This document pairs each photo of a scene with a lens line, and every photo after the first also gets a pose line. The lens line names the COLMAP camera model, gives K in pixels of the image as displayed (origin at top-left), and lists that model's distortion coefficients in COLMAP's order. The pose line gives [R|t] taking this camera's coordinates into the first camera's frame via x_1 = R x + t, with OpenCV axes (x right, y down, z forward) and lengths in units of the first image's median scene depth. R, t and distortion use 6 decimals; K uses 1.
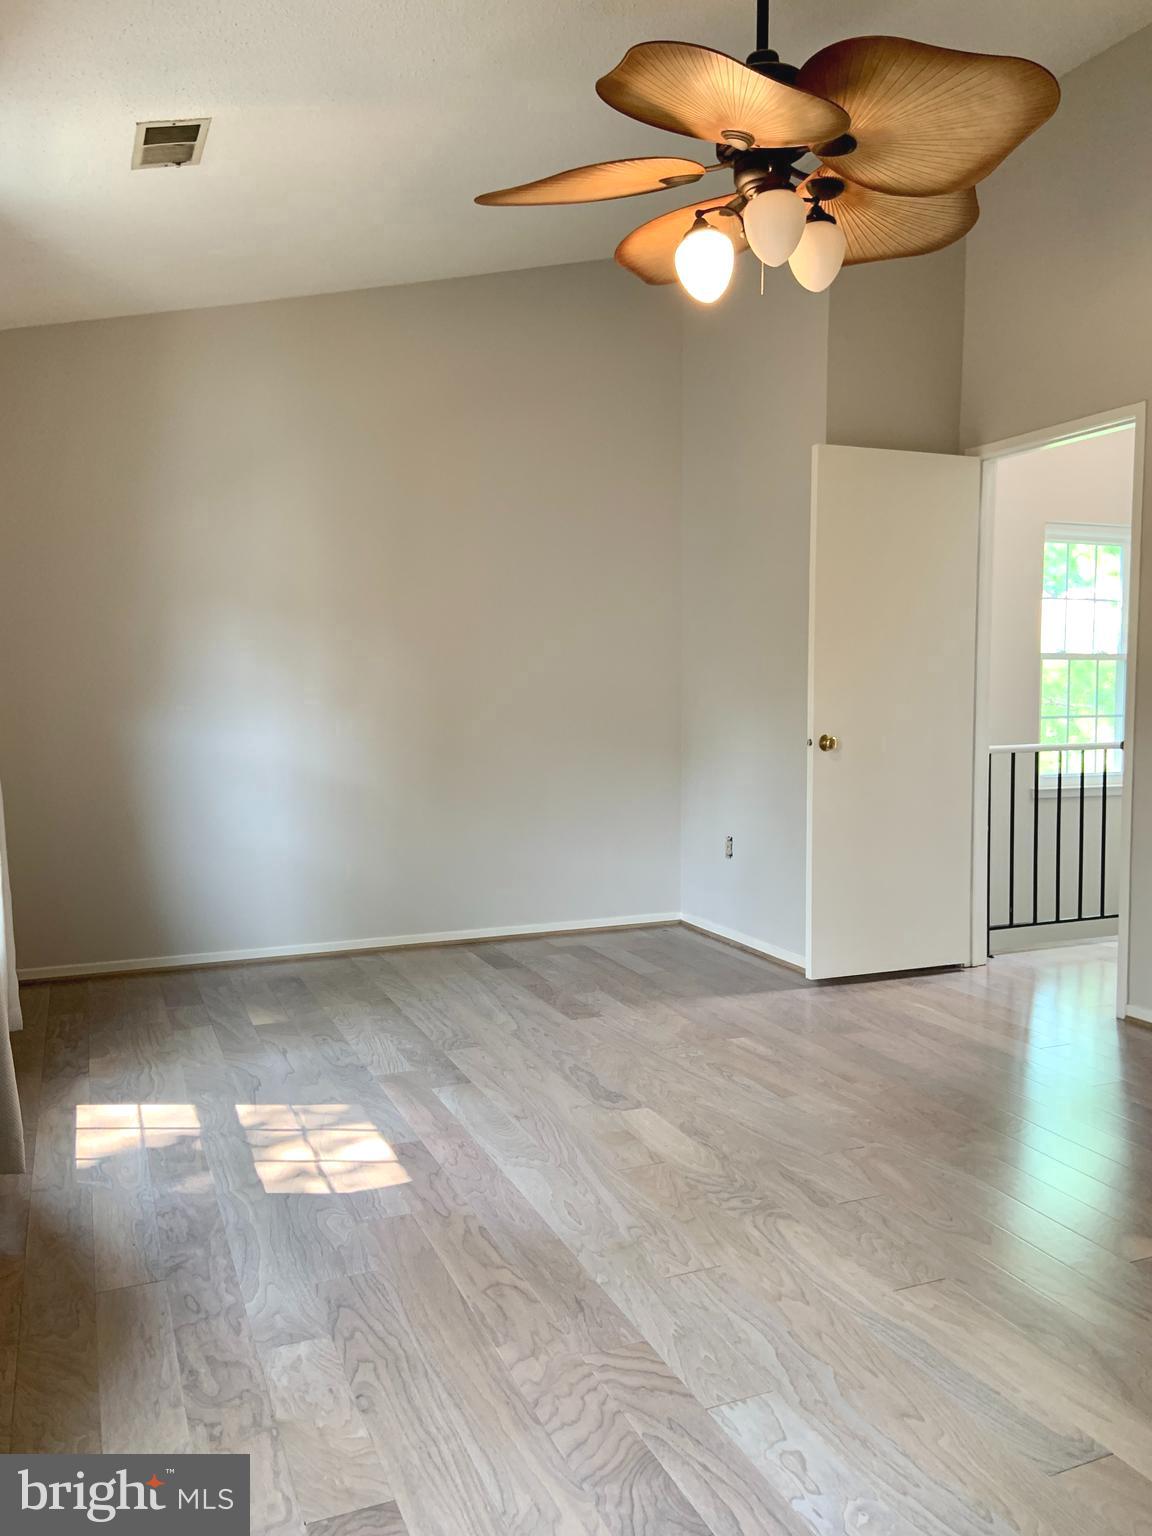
lens RADIAL K [[1170.8, 0, 581.4], [0, 1170.8, 757.1], [0, 0, 1]] dist [0.124423, -0.167415]
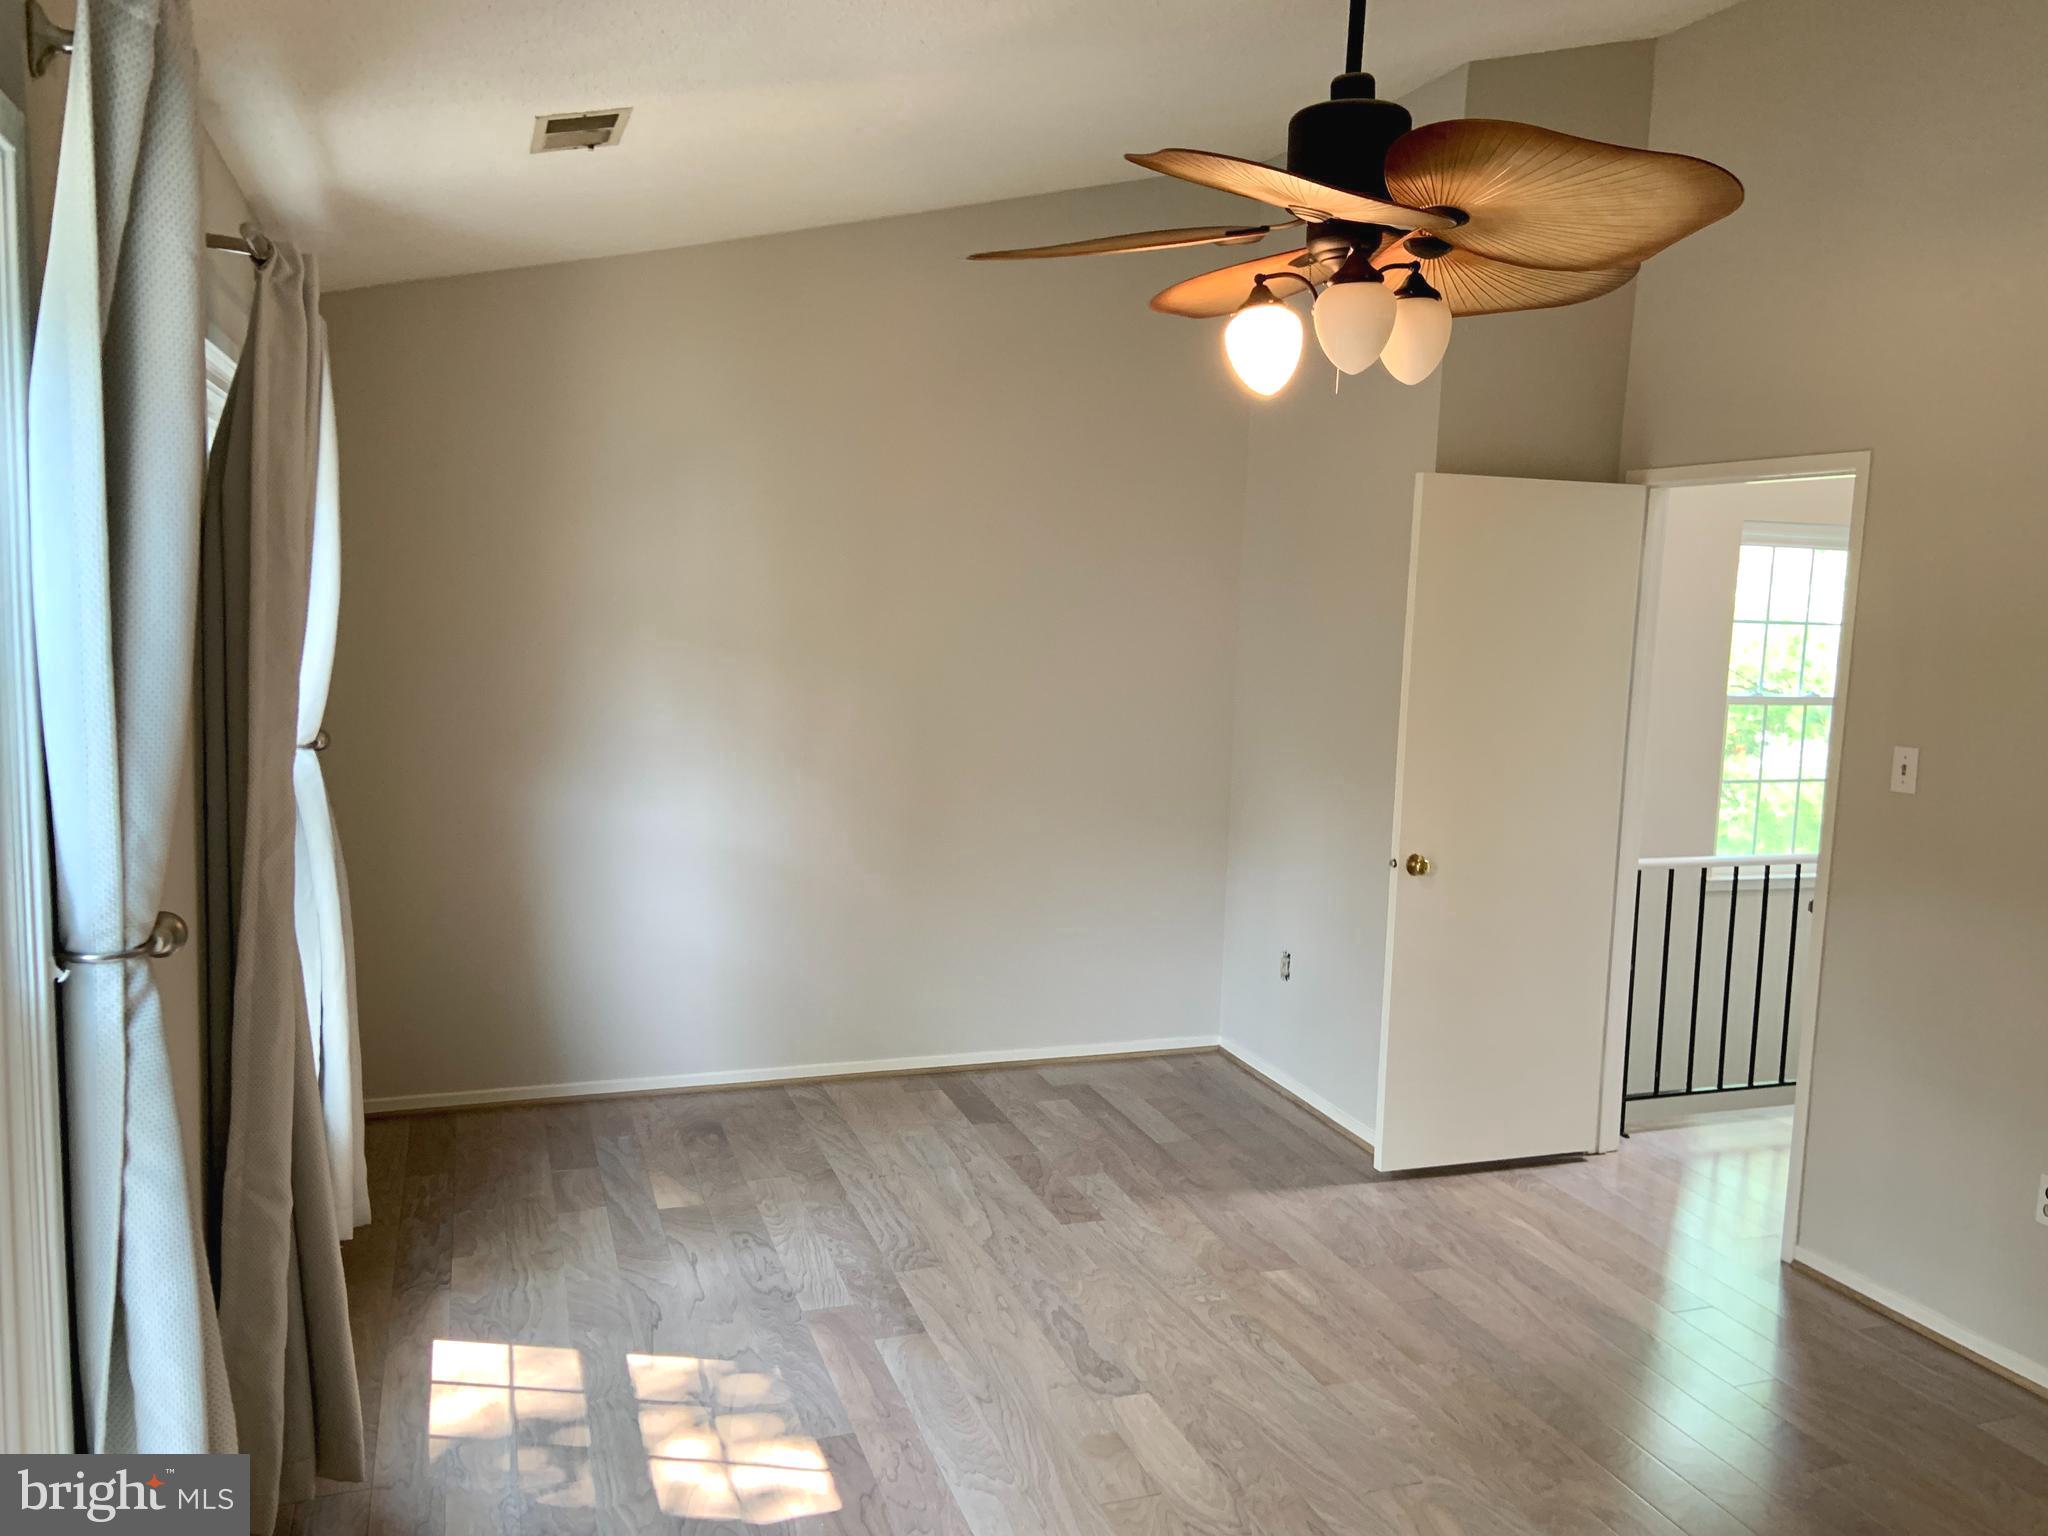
lens RADIAL K [[1561.1, 0, 1040.6], [0, 1561.1, 750.3], [0, 0, 1]] dist [0.124423, -0.167415]
pose [[0.997871, 0.042861, -0.049147, 0.016538], [-0.040379, 0.997912, 0.050419, -0.152693], [0.051206, -0.048327, 0.997518, -0.021198]]
